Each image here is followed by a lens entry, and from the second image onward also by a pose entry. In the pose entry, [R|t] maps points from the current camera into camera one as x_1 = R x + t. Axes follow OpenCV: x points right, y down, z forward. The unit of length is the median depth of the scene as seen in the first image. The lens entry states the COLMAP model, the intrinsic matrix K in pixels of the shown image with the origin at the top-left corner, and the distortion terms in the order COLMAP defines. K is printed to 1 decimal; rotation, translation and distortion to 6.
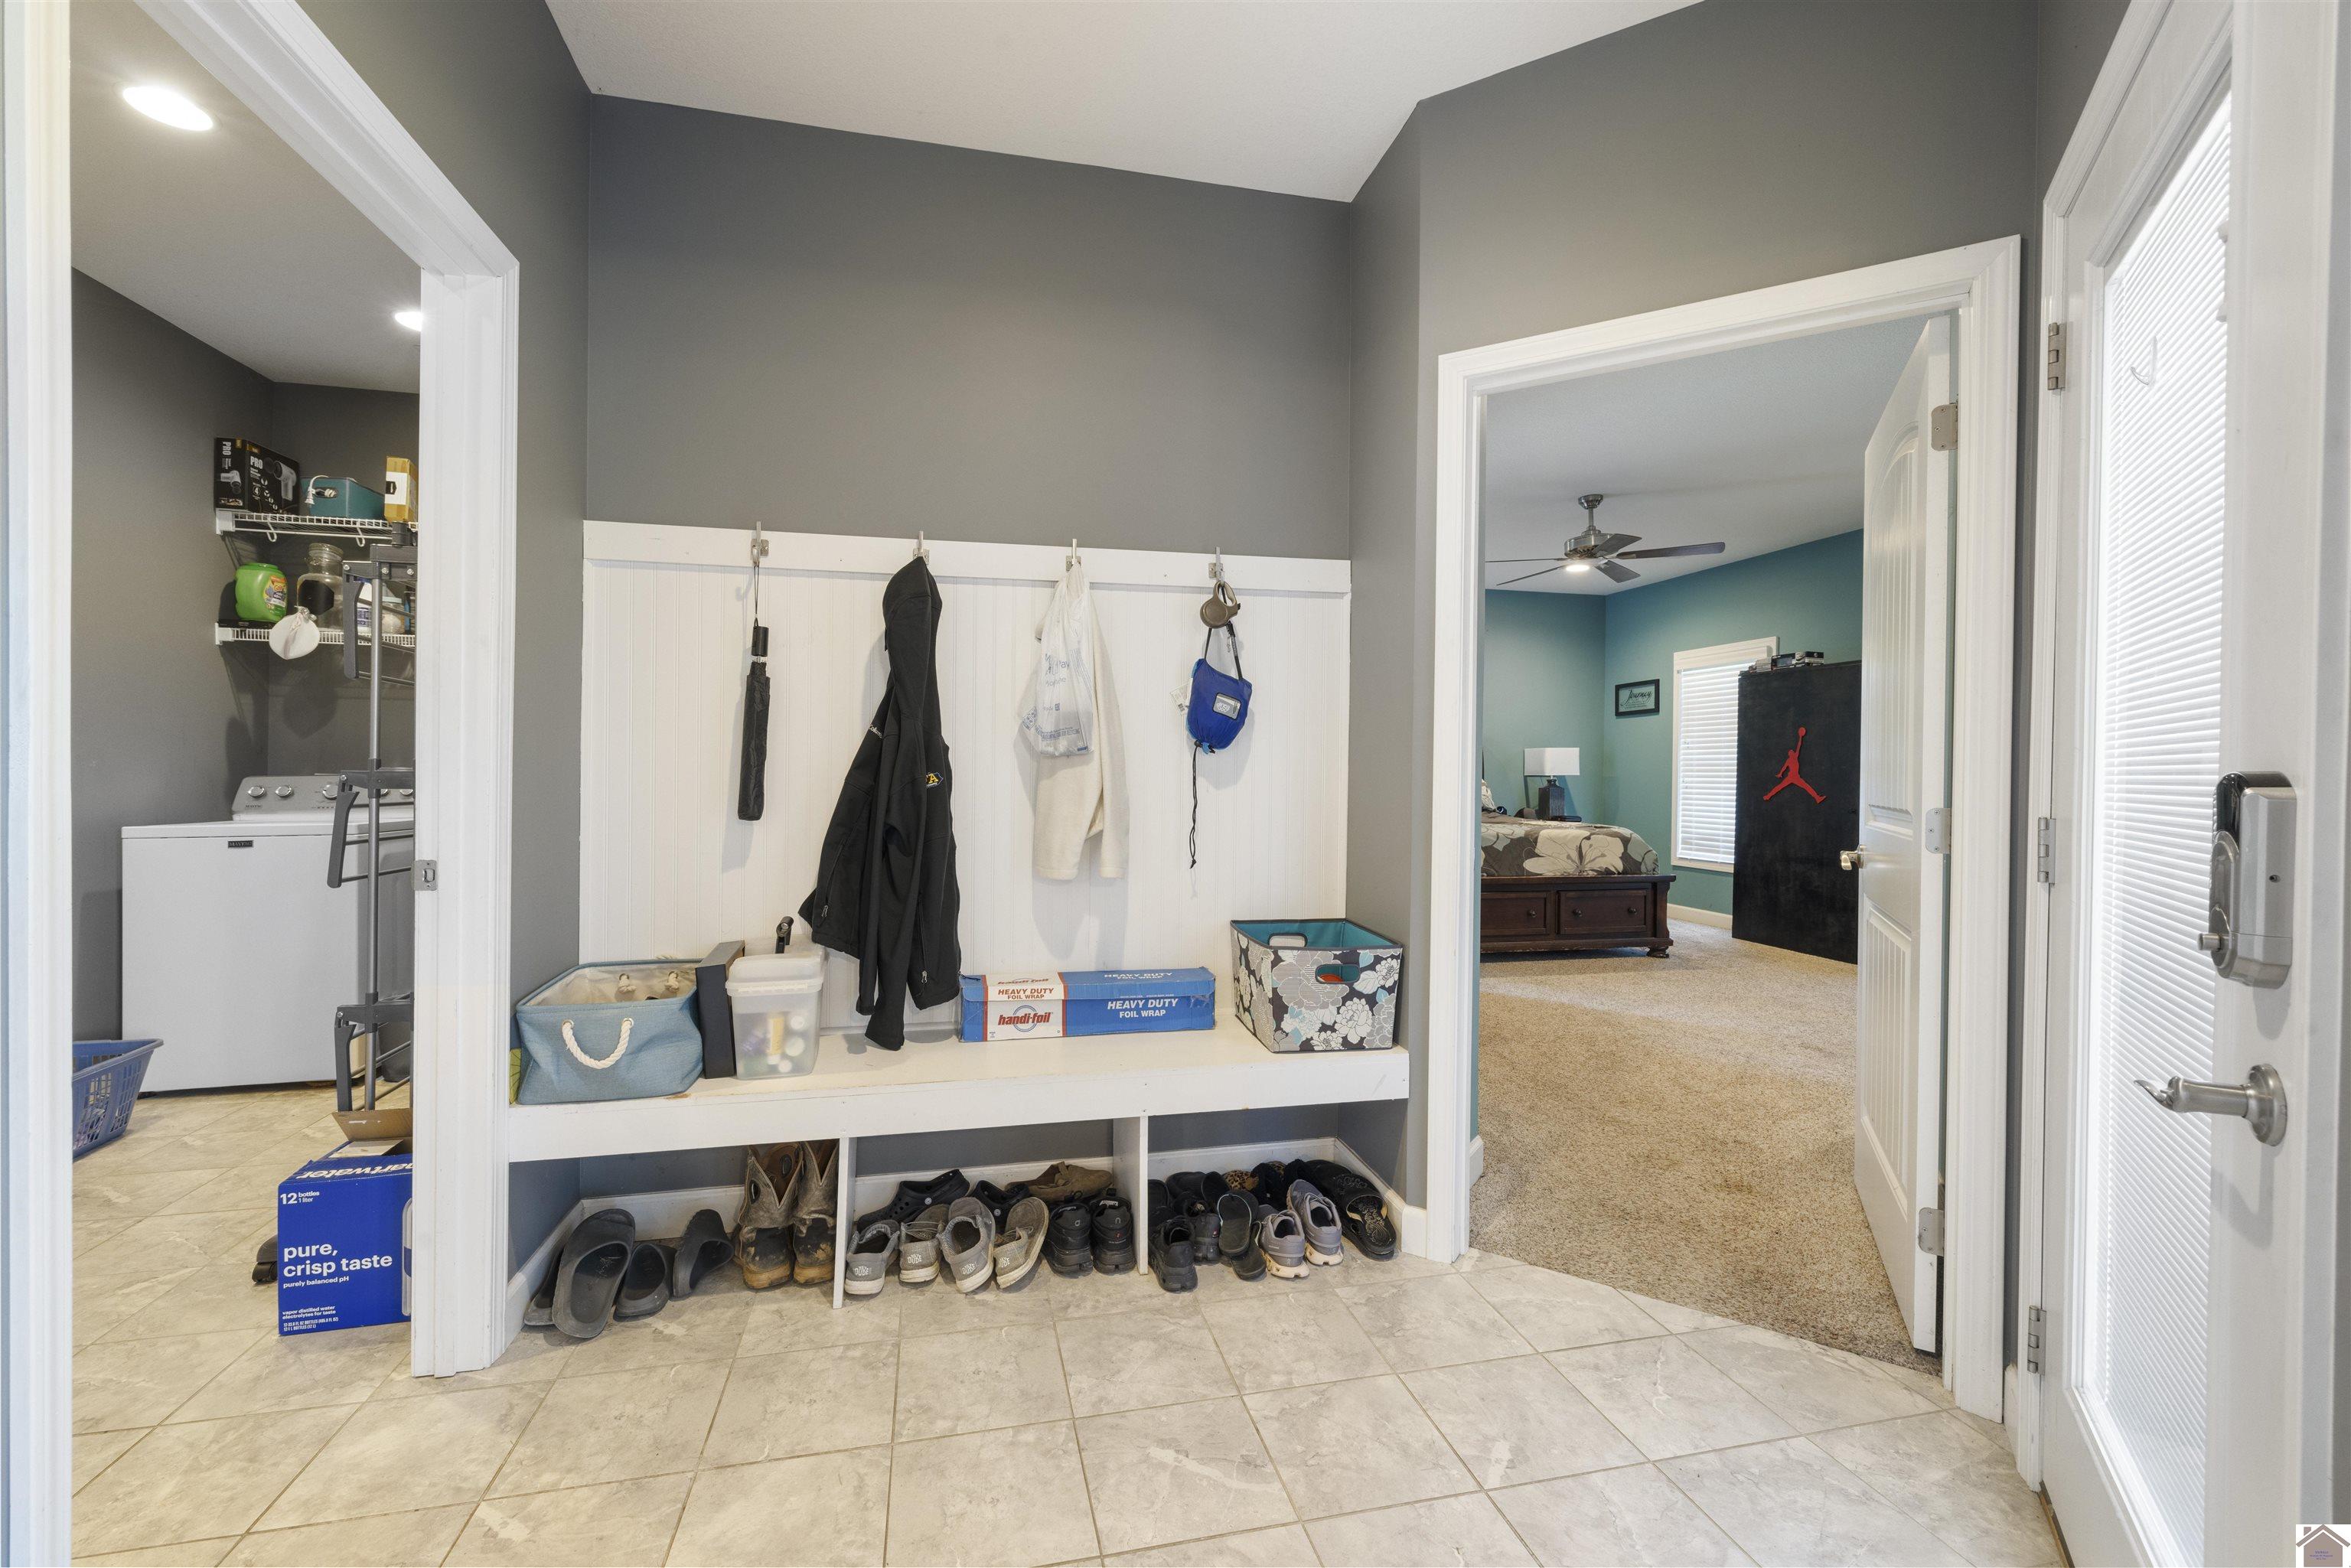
lens RADIAL K [[981.6, 0, 1166.8], [0, 981.6, 773.0], [0, 0, 1]] dist [0.001229, -0.000483]
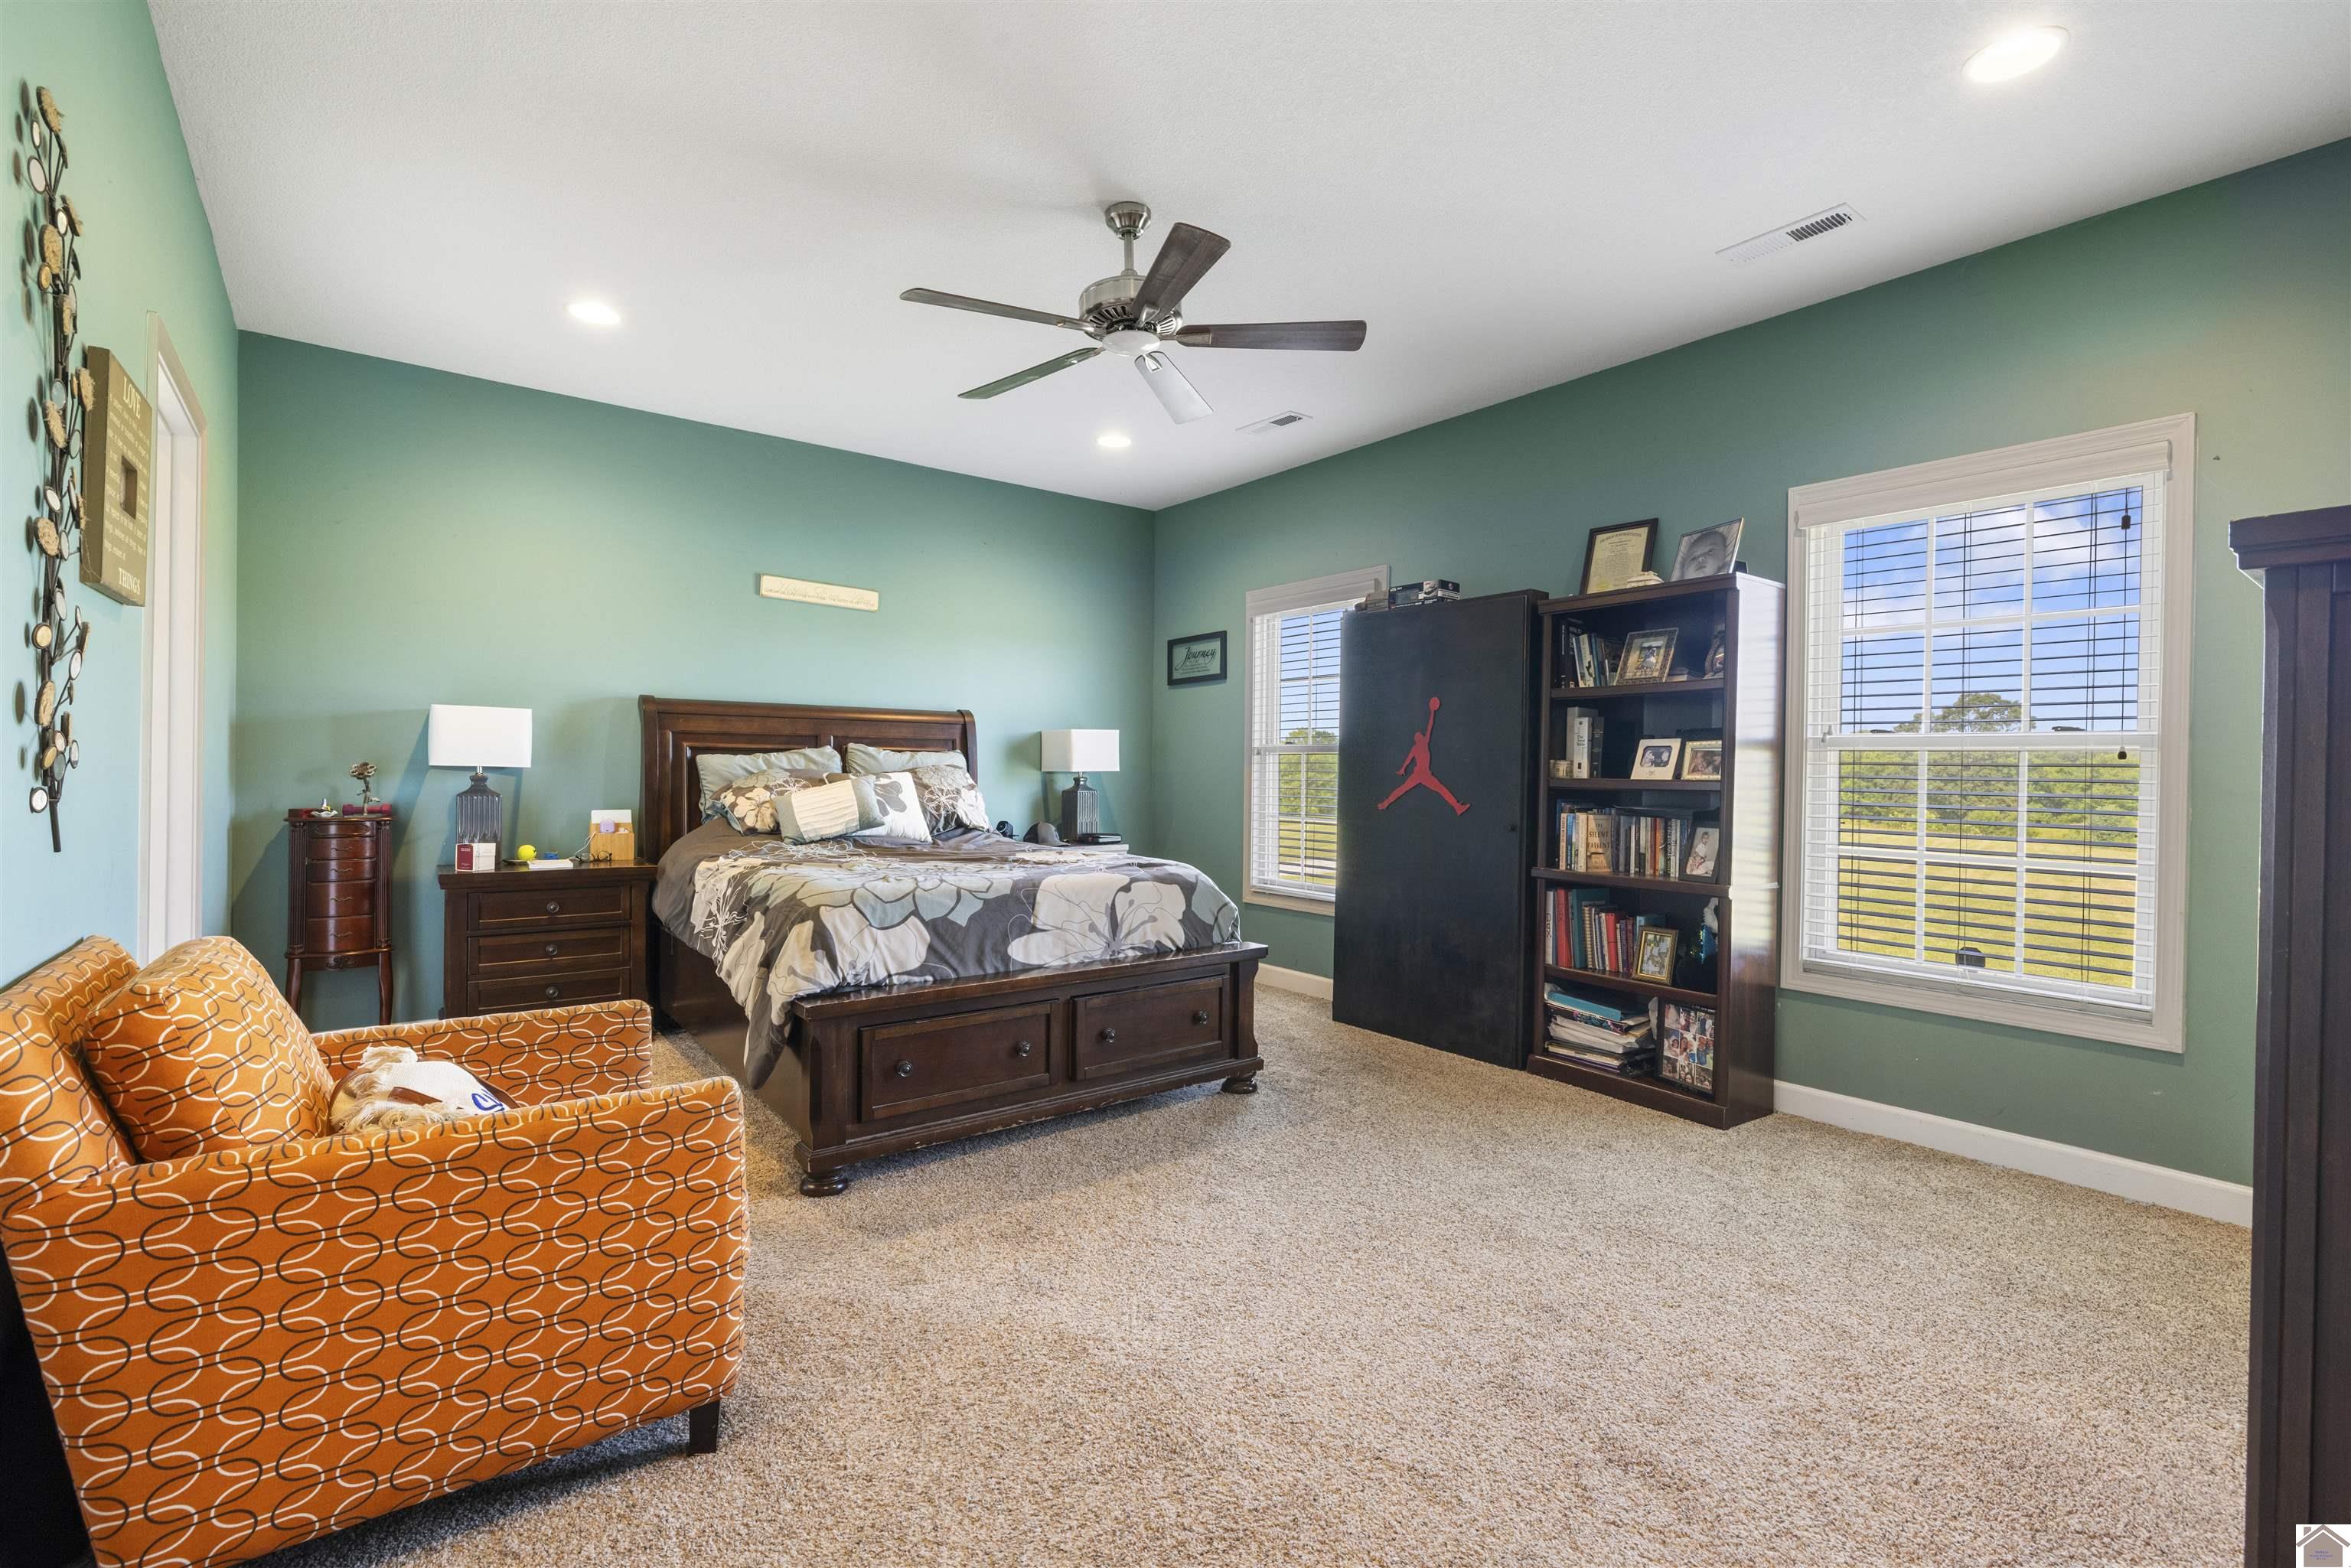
lens RADIAL K [[1048.6, 0, 1172.4], [0, 1048.6, 771.4], [0, 0, 1]] dist [0.000478, 0.000314]
pose [[0.905941, -0.002439, 0.423398, 0.205118], [0.000249, 0.999986, 0.005226, -0.001550], [-0.423405, -0.004629, 0.905929, 0.460430]]
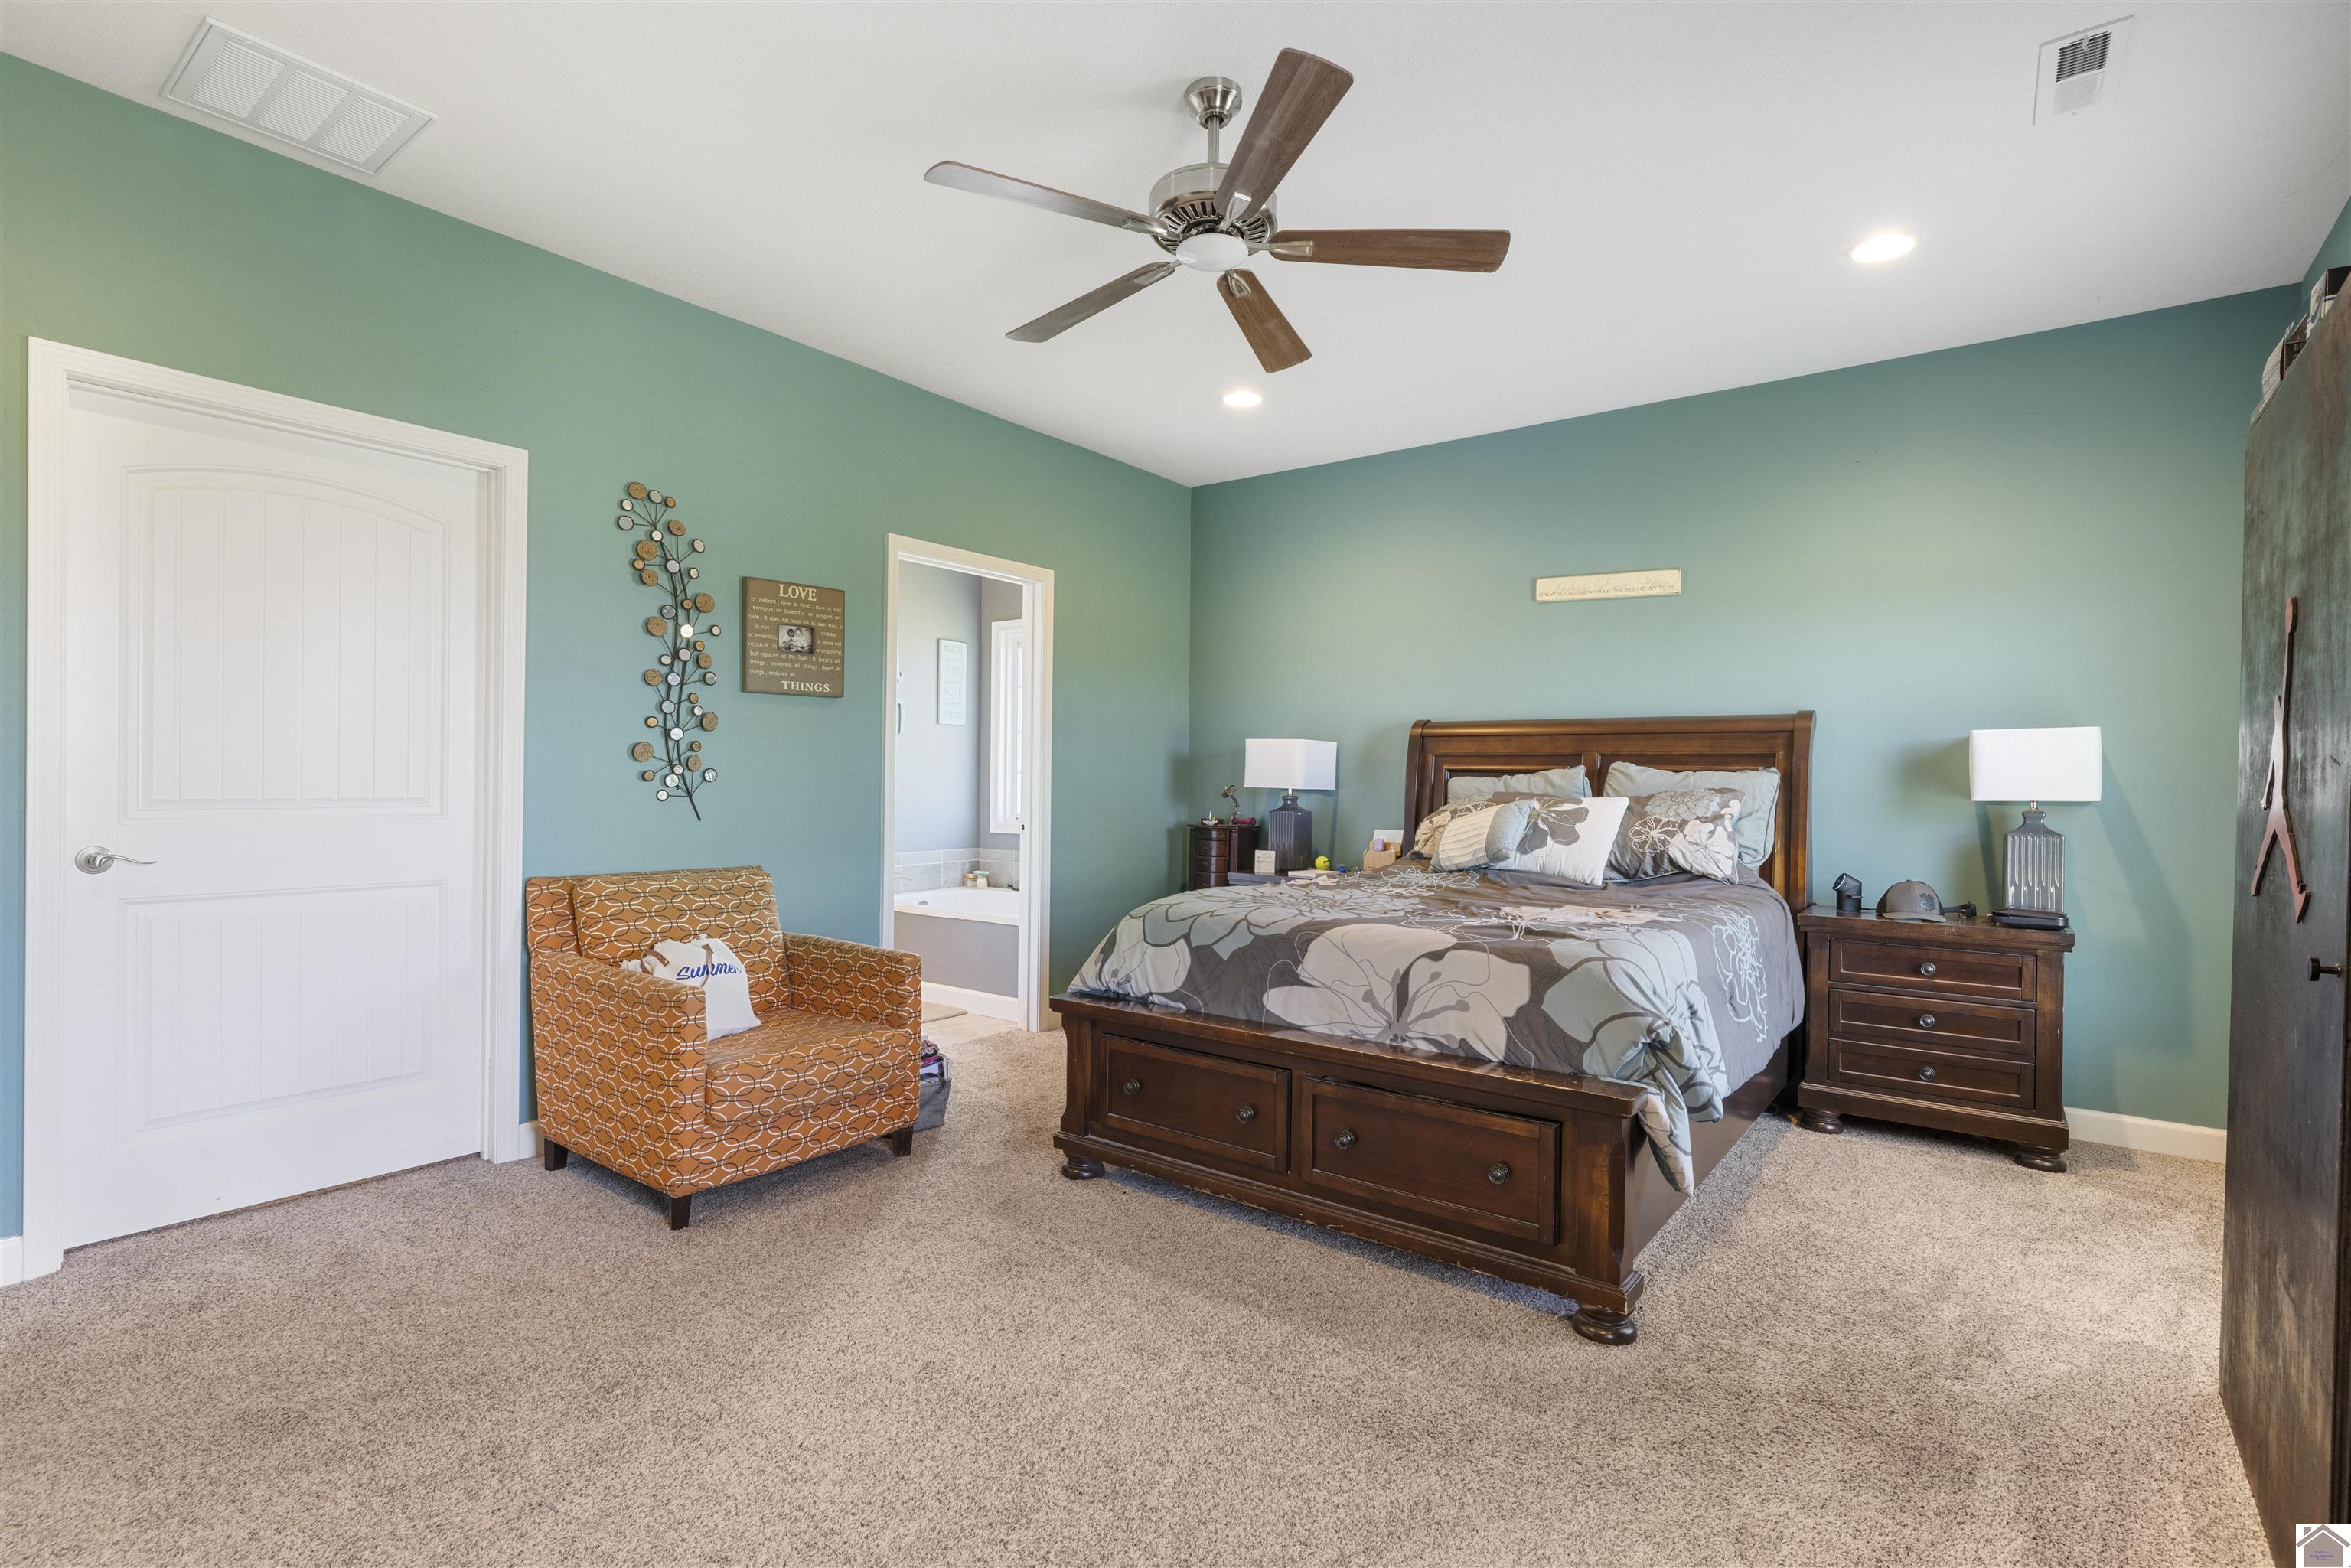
lens RADIAL K [[1117.0, 0, 1170.9], [0, 1117.0, 778.5], [0, 0, 1]] dist [0.000940, 0.000087]
pose [[0.634332, -0.005413, -0.773042, 0.697523], [-0.008184, 0.999872, -0.013717, 0.003392], [0.773017, 0.015028, 0.634207, 0.633668]]
